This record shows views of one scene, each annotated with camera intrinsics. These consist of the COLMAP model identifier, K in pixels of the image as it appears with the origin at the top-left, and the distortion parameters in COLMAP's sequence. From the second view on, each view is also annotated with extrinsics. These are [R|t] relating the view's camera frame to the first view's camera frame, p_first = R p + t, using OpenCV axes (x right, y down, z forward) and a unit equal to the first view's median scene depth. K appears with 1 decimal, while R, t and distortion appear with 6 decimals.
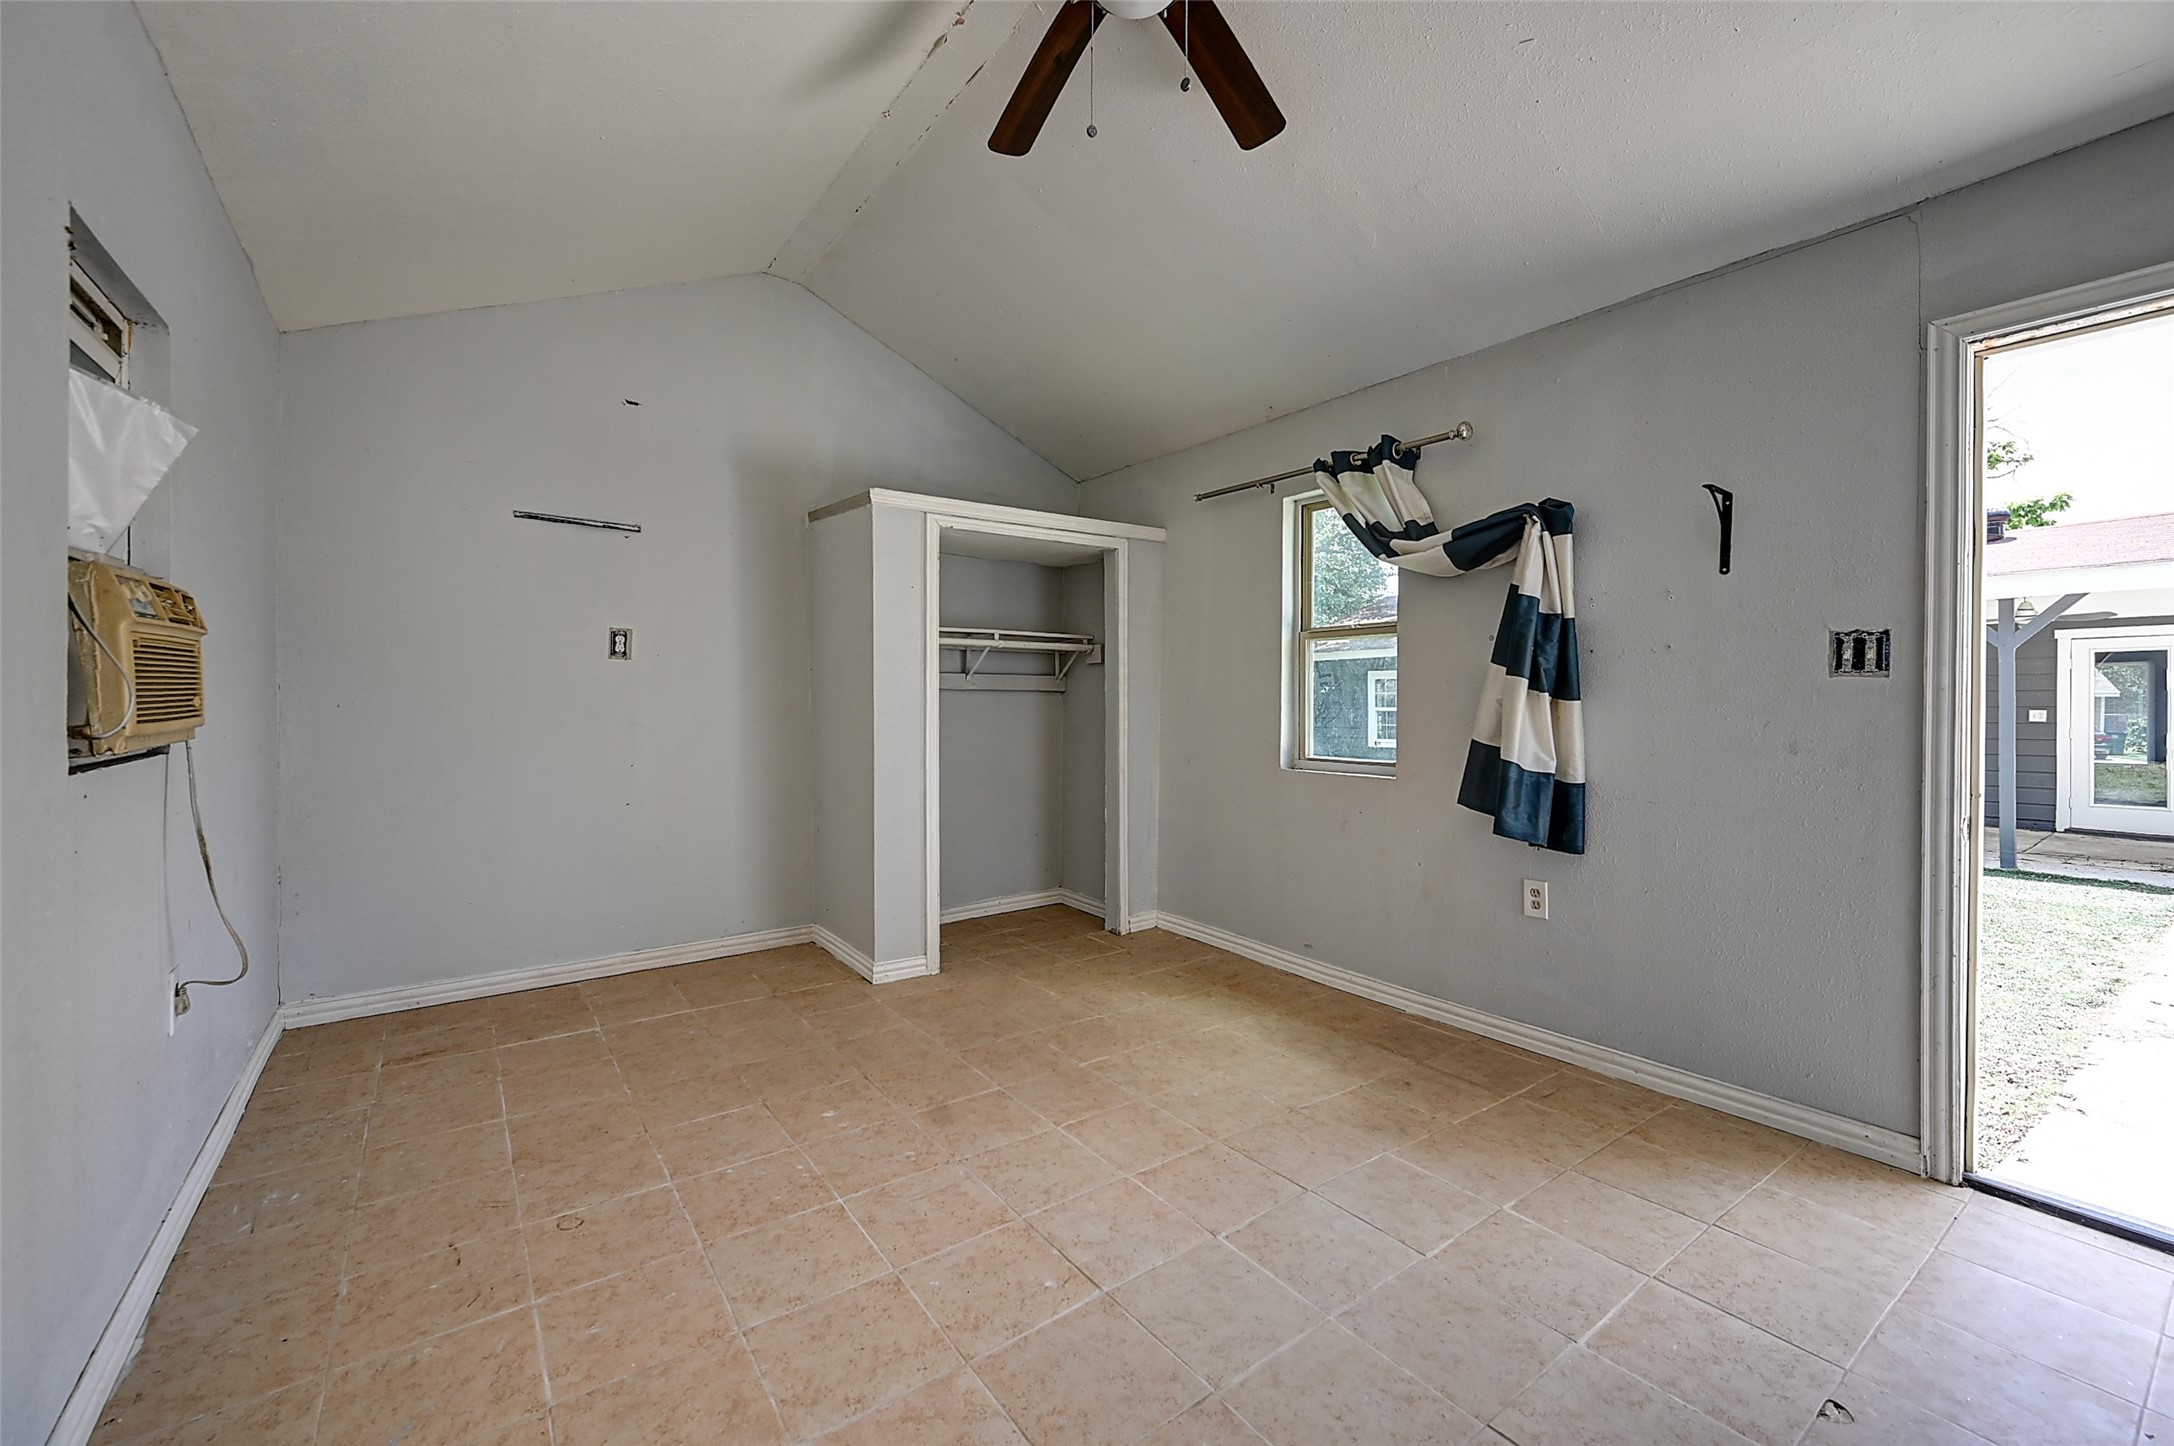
lens RADIAL K [[869.9, 0, 1081.6], [0, 869.9, 698.8], [0, 0, 1]] dist [-0.000942, 0.000090]
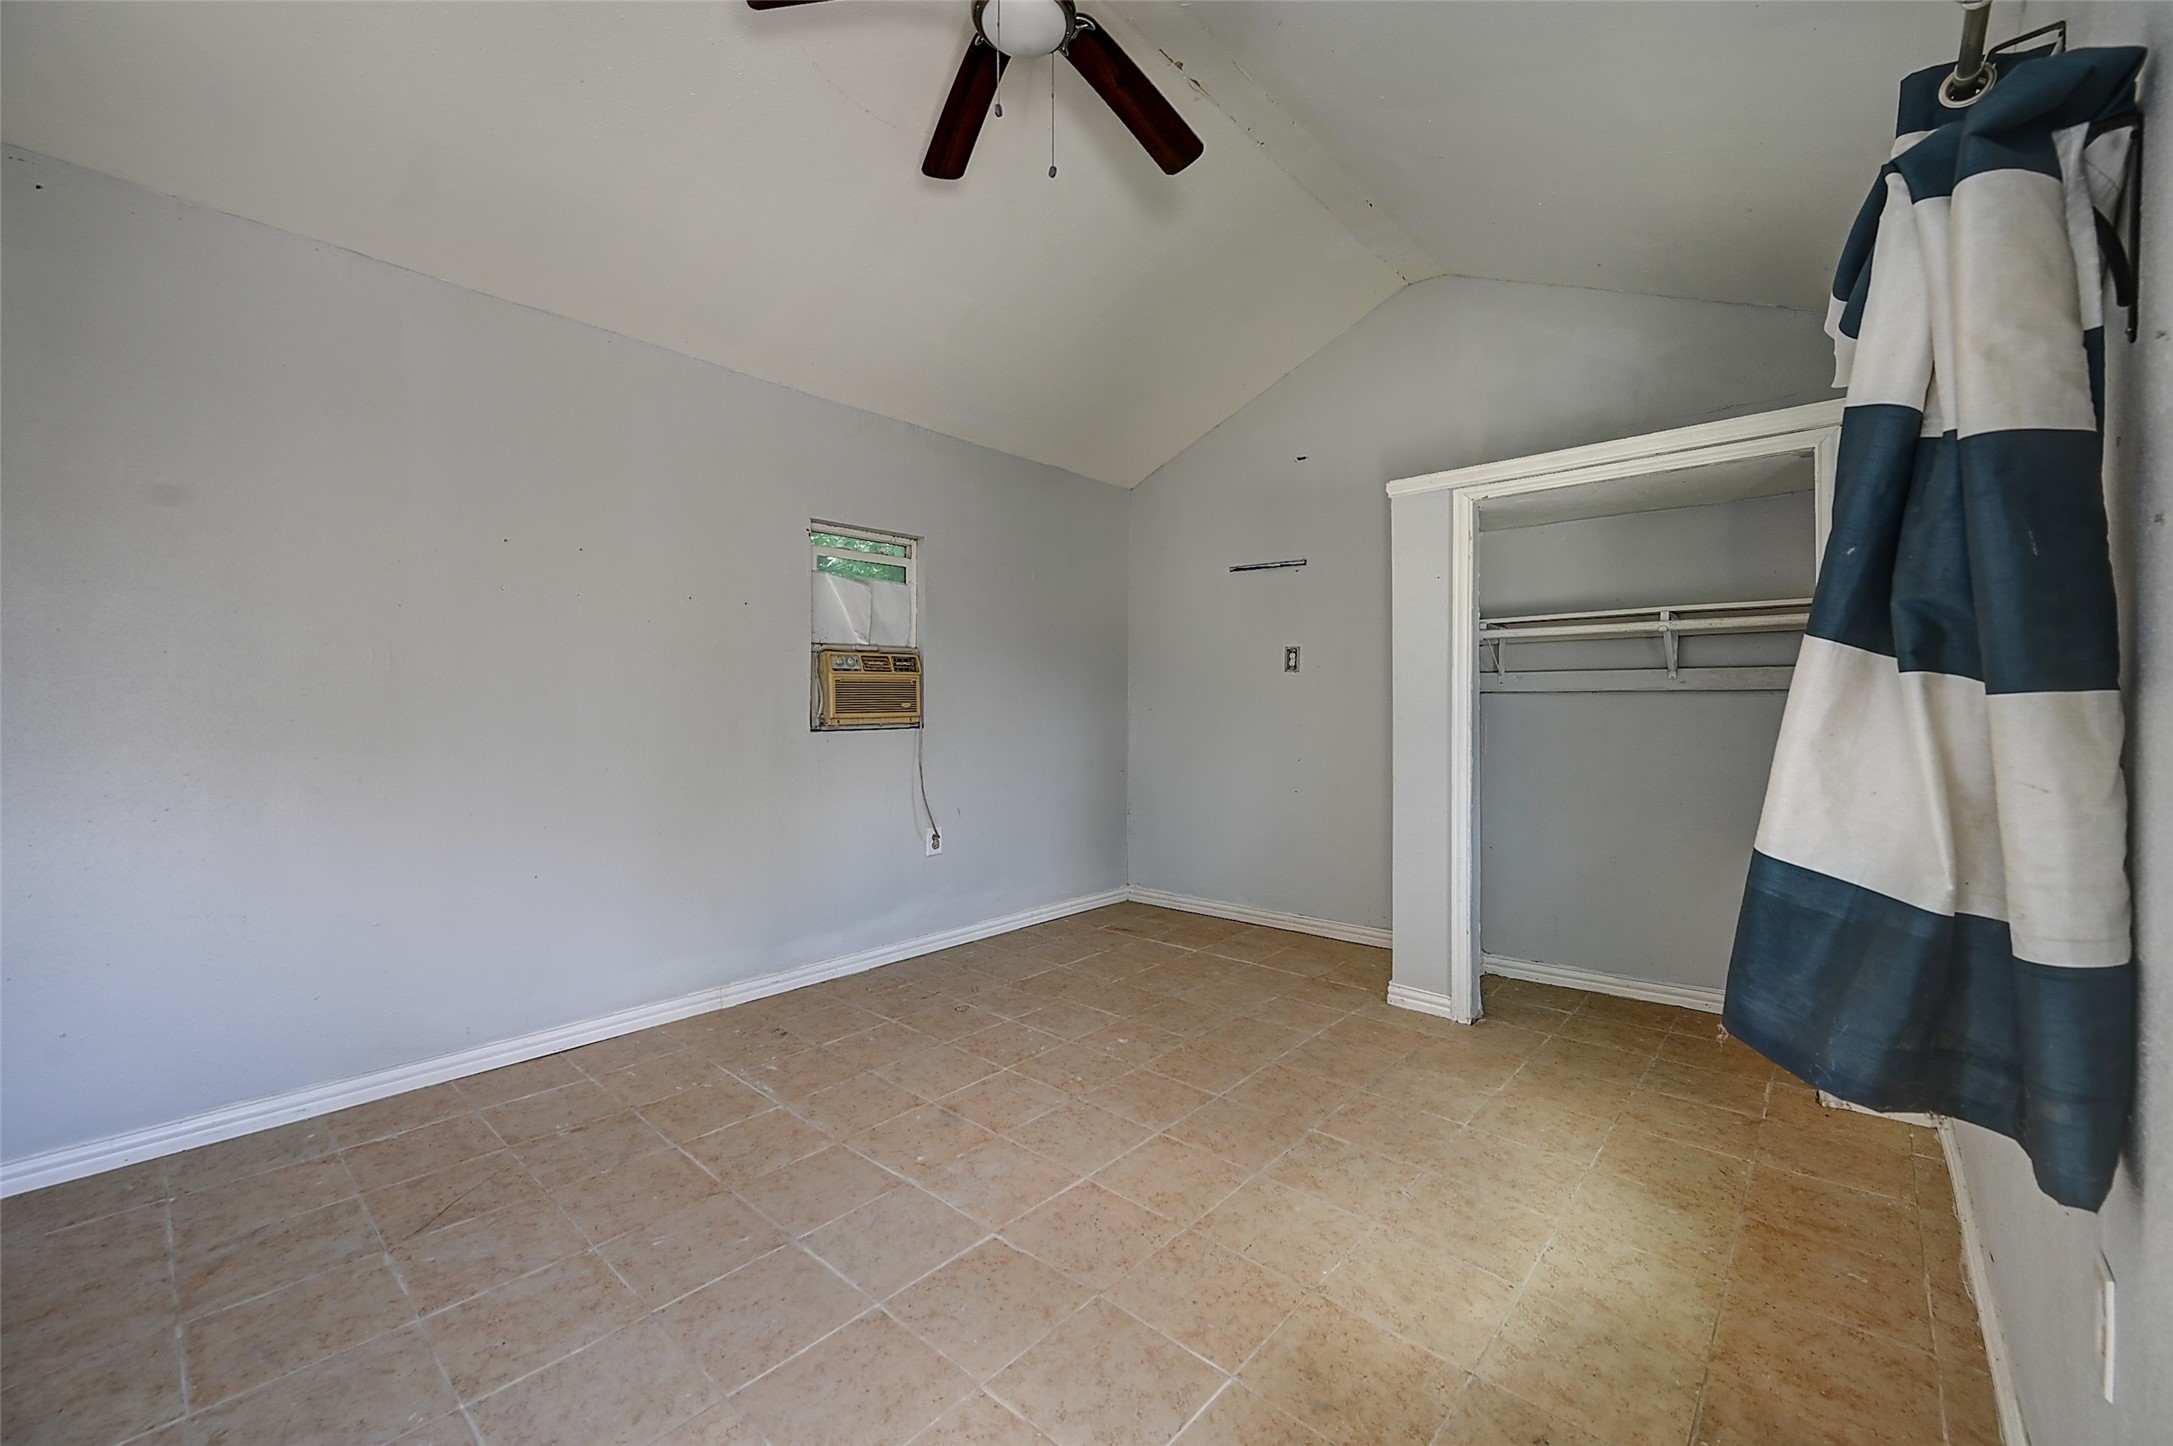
lens RADIAL K [[869.5, 0, 1081.1], [0, 869.5, 698.8], [0, 0, 1]] dist [-0.000942, 0.000090]
pose [[0.212863, -0.011642, -0.977013, 0.699464], [-0.000180, 0.999929, -0.011955, 0.007964], [0.977082, 0.002721, 0.212845, 0.529609]]
